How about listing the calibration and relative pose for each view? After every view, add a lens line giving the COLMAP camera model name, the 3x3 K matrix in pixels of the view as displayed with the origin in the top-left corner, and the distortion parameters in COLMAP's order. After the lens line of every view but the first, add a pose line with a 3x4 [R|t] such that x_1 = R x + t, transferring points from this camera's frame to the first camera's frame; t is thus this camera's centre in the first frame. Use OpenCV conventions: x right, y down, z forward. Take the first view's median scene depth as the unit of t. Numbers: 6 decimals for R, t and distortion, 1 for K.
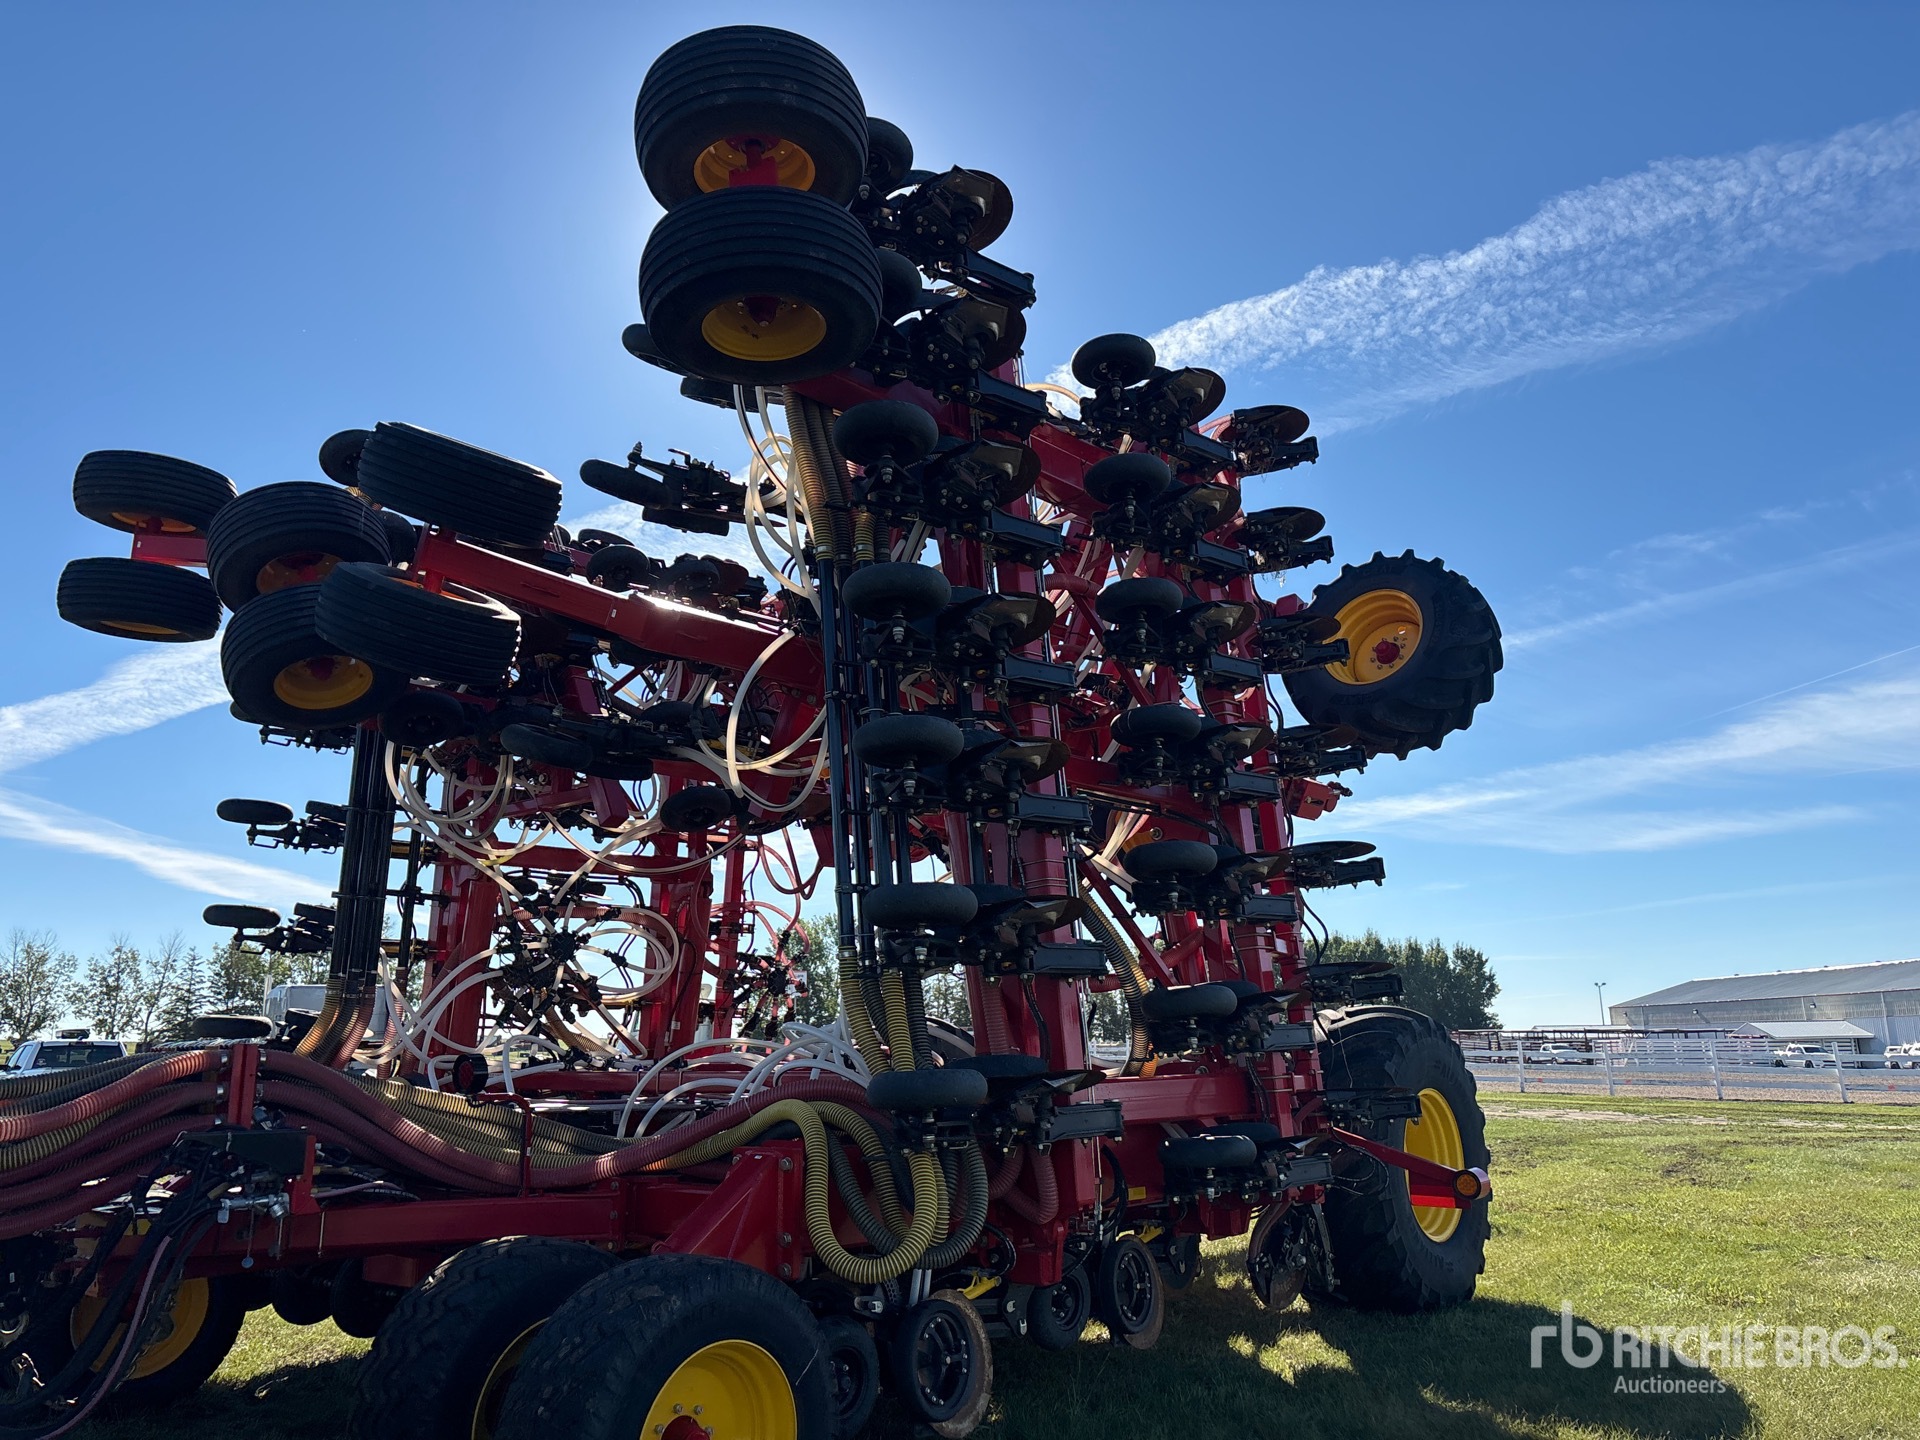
lens RADIAL K [[1499.6, 0, 960.0], [0, 1499.6, 720.0], [0, 0, 1]] dist [0.076010, -0.100865]
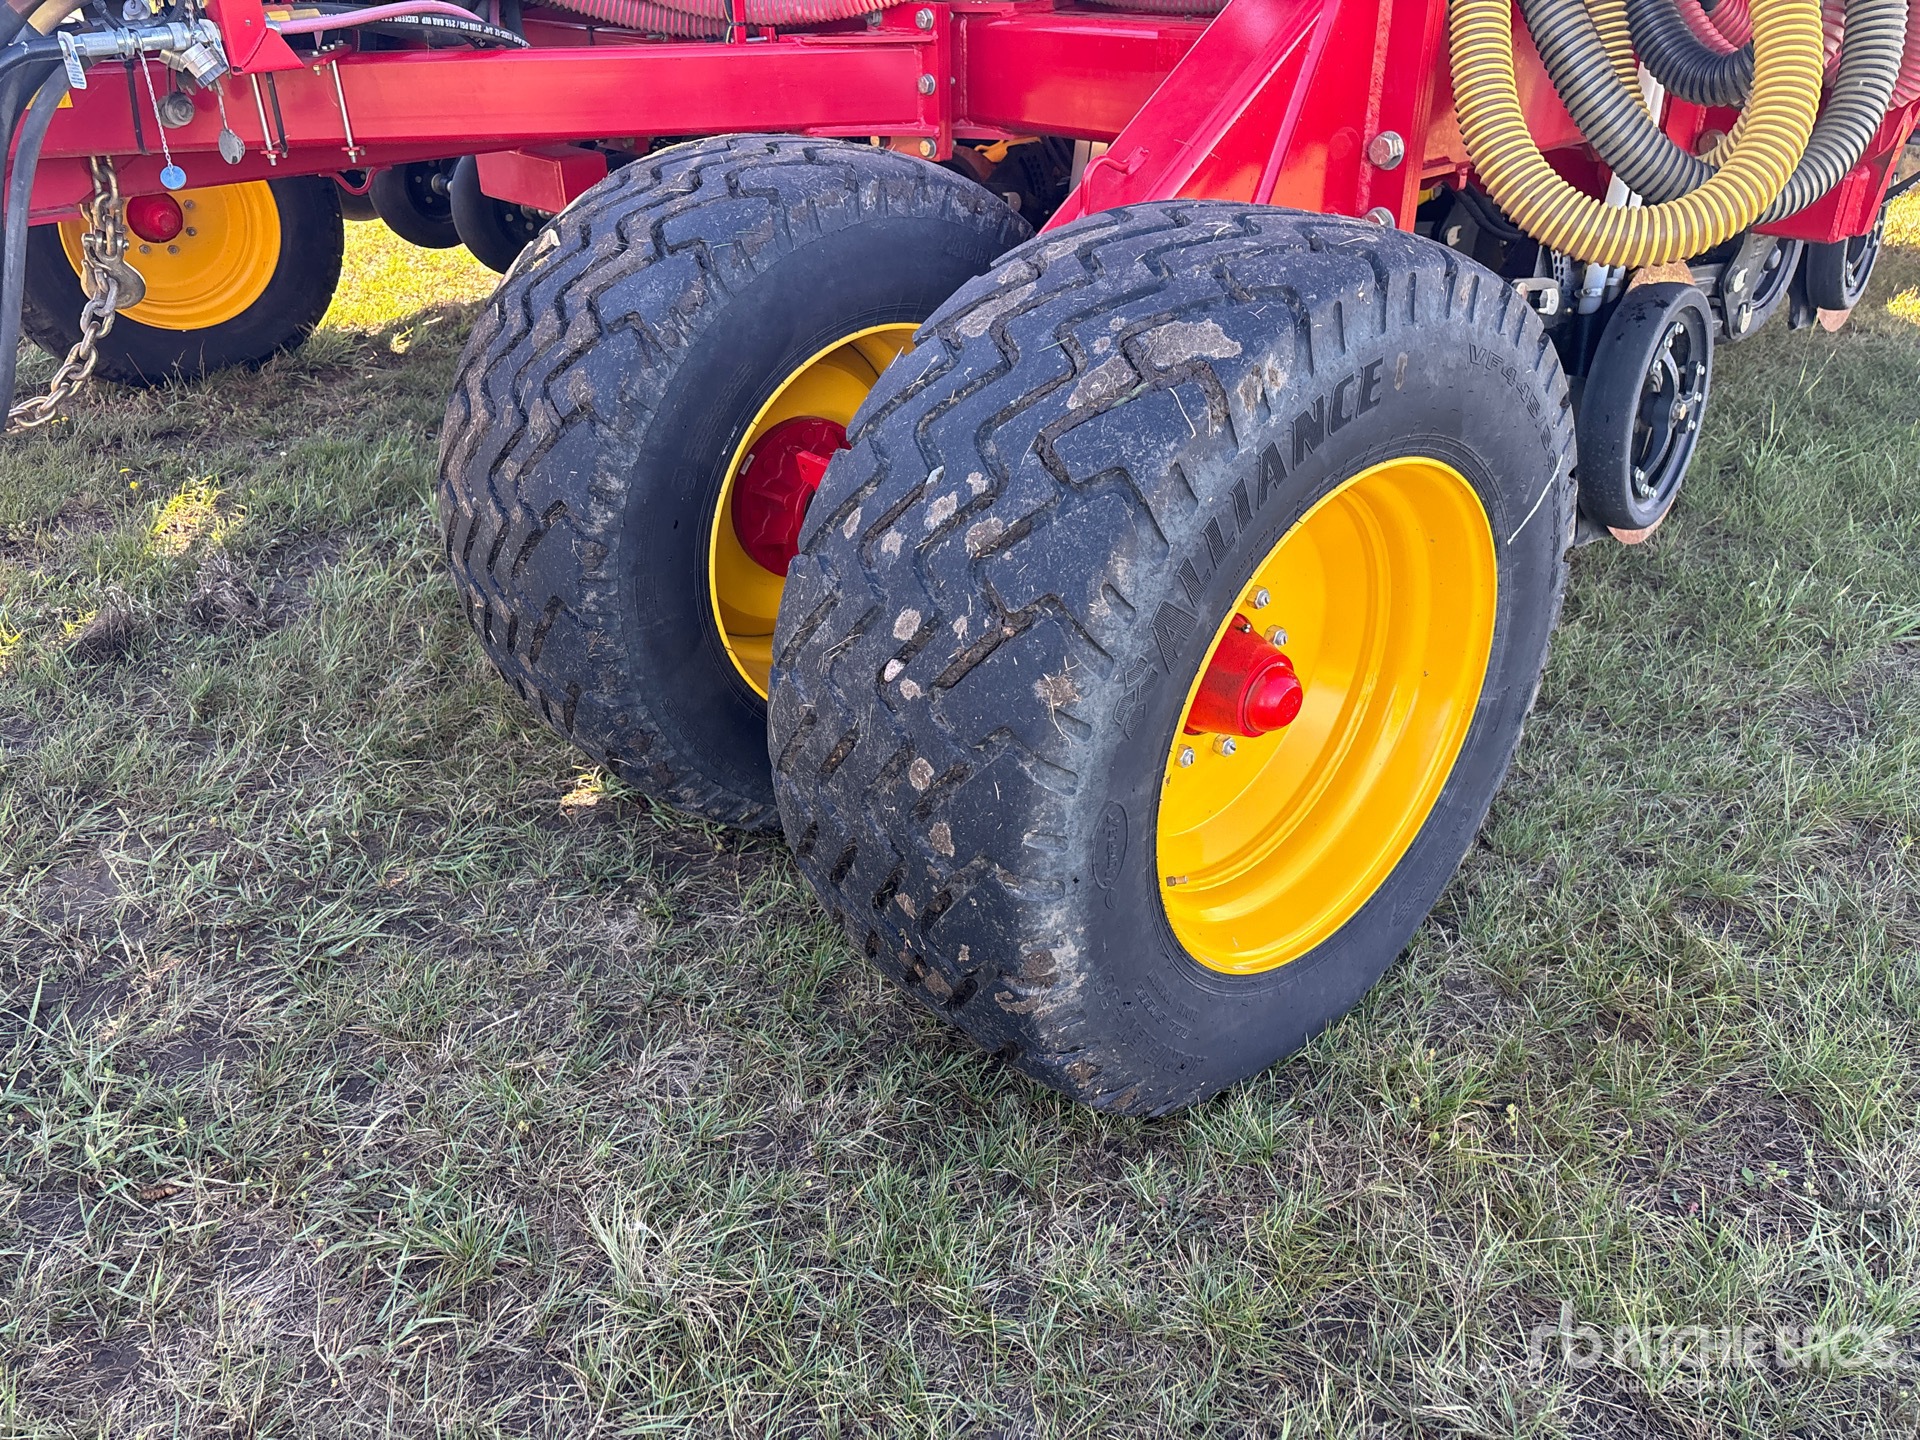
lens RADIAL K [[1499.6, 0, 960.0], [0, 1499.6, 720.0], [0, 0, 1]] dist [0.076010, -0.100865]
pose [[0.992010, 0.055297, -0.113394, -0.195897], [0.032438, 0.756809, 0.652831, 0.213581], [0.121917, -0.651293, 0.748968, 0.655430]]
